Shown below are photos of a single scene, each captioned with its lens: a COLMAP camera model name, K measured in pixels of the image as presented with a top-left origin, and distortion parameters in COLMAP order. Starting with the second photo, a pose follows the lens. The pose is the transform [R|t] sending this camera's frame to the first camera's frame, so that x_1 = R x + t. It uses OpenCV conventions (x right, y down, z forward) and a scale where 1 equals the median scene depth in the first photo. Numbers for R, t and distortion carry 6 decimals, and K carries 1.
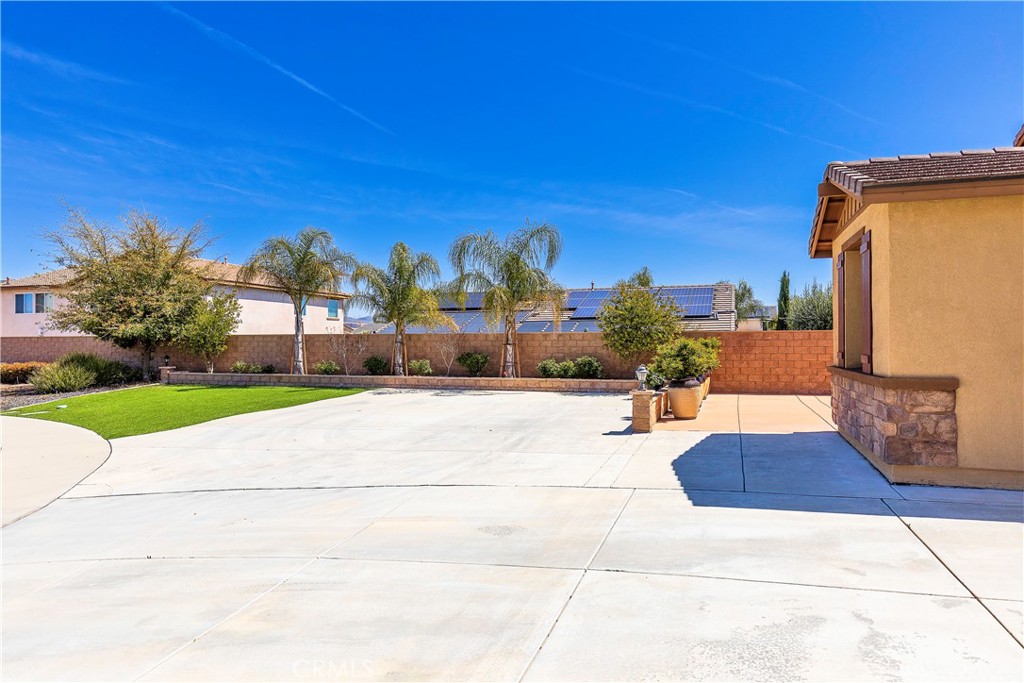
lens RADIAL K [[652.1, 0, 512.0], [0, 652.1, 341.5], [0, 0, 1]] dist [-0.002730, -0.000925]
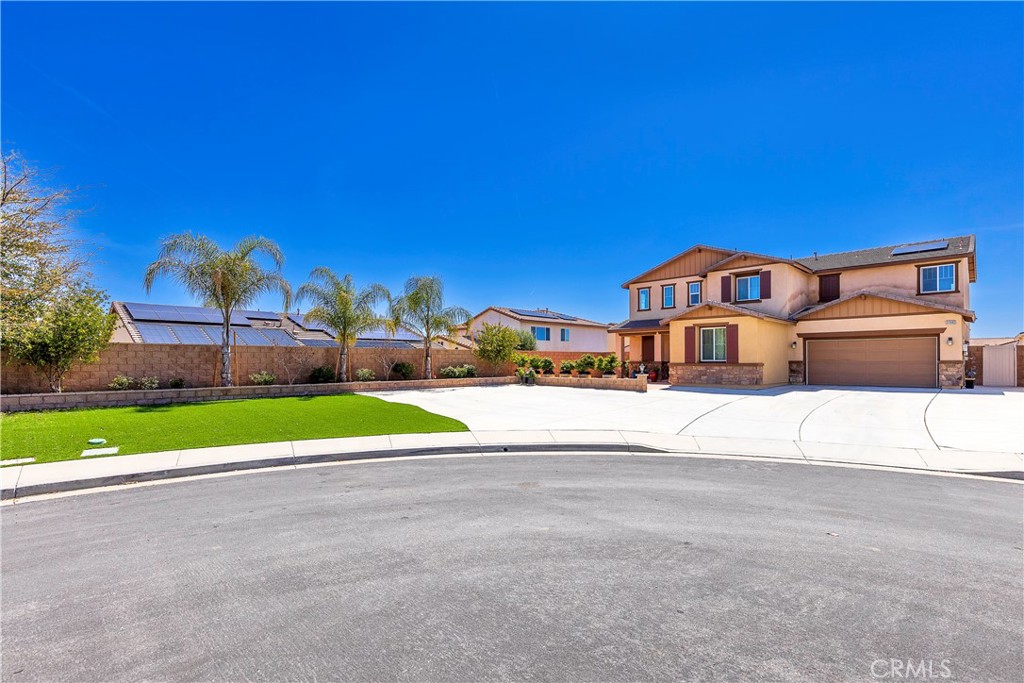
lens RADIAL K [[472.7, 0, 539.9], [0, 472.7, 362.1], [0, 0, 1]] dist [0.000092, -0.000184]
pose [[0.410689, -0.002332, 0.911773, -0.866745], [-0.001121, 0.999995, 0.003063, 0.013040], [-0.911775, -0.002280, 0.410684, 0.339240]]
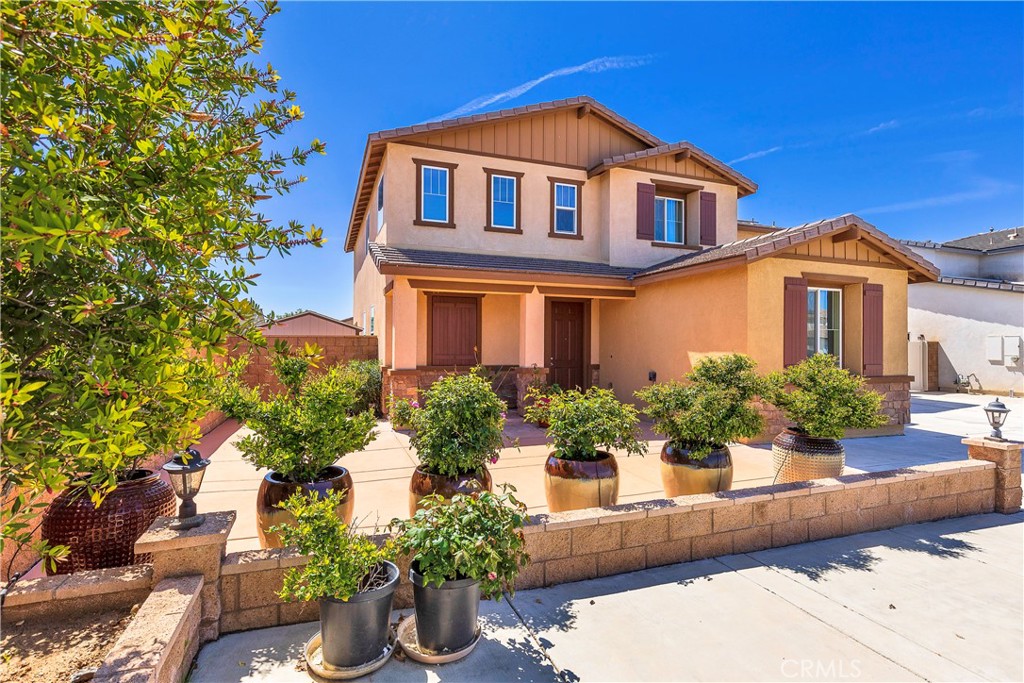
lens RADIAL K [[489.4, 0, 512.0], [0, 489.4, 341.5], [0, 0, 1]] dist [-0.009948, 0.000349]
pose [[-0.630789, 0.001458, 0.775953, 0.073643], [-0.006696, 0.999951, -0.007323, -0.007600], [-0.775925, -0.009815, -0.630749, 0.896986]]
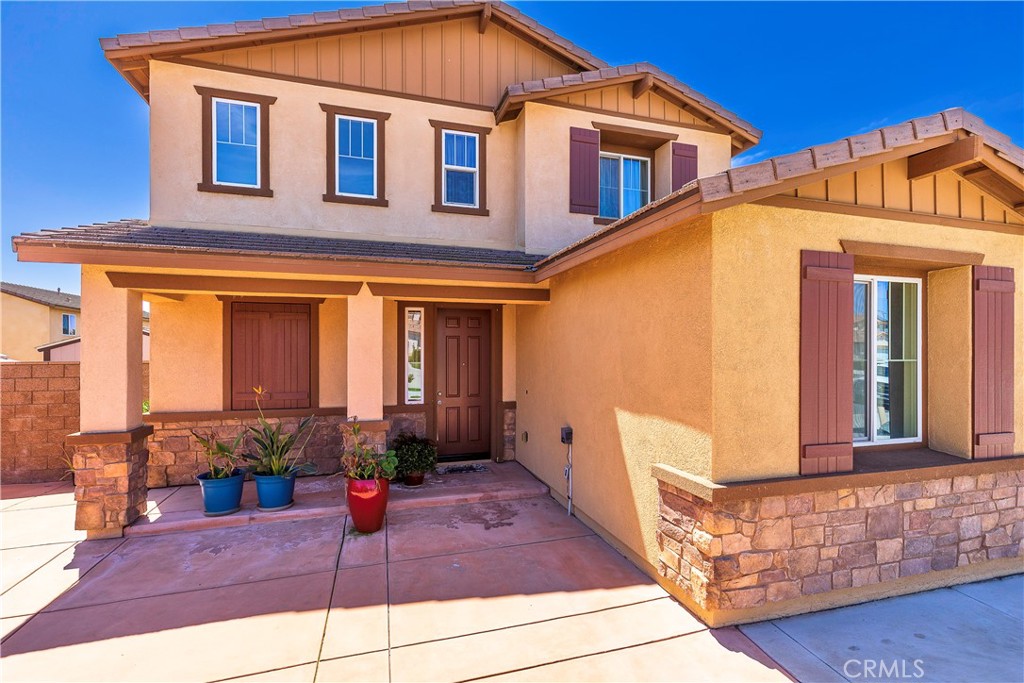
lens RADIAL K [[462.1, 0, 508.7], [0, 462.1, 344.7], [0, 0, 1]] dist [0.005925, -0.000288]
pose [[-0.580911, 0.006298, 0.813943, 0.164507], [-0.002819, 0.999949, -0.009749, -0.027593], [-0.813962, -0.007958, -0.580863, 0.663794]]
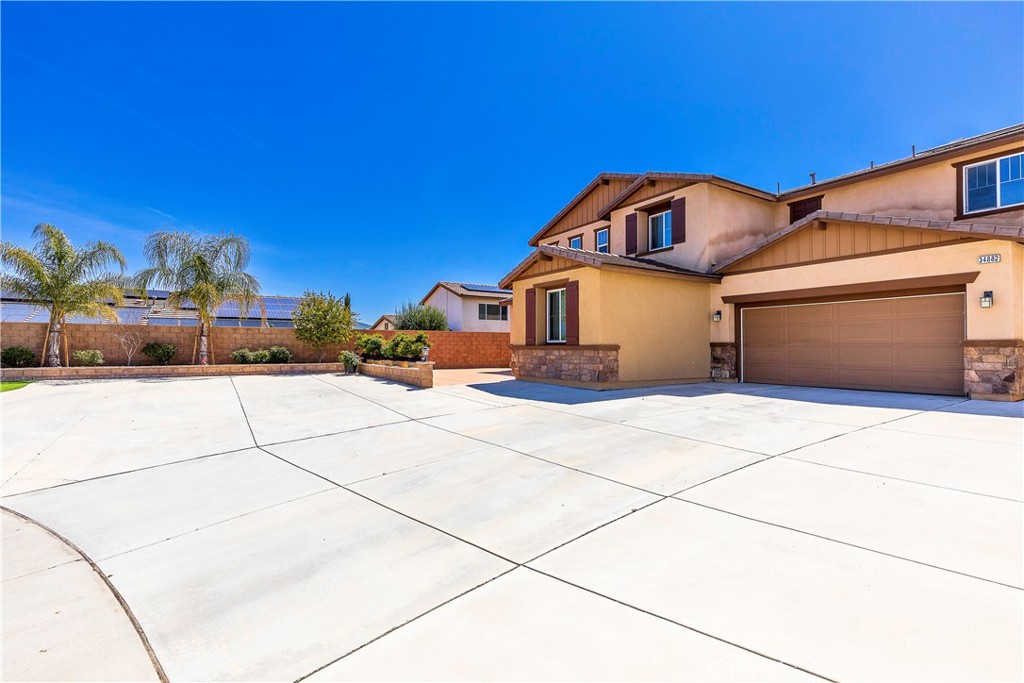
lens RADIAL K [[476.7, 0, 514.7], [0, 476.7, 342.4], [0, 0, 1]] dist [-0.000263, -0.000010]
pose [[0.625033, 0.011578, 0.780513, -0.314502], [-0.005865, 0.999931, -0.010136, 0.021097], [-0.780576, 0.001757, 0.625058, 0.055117]]
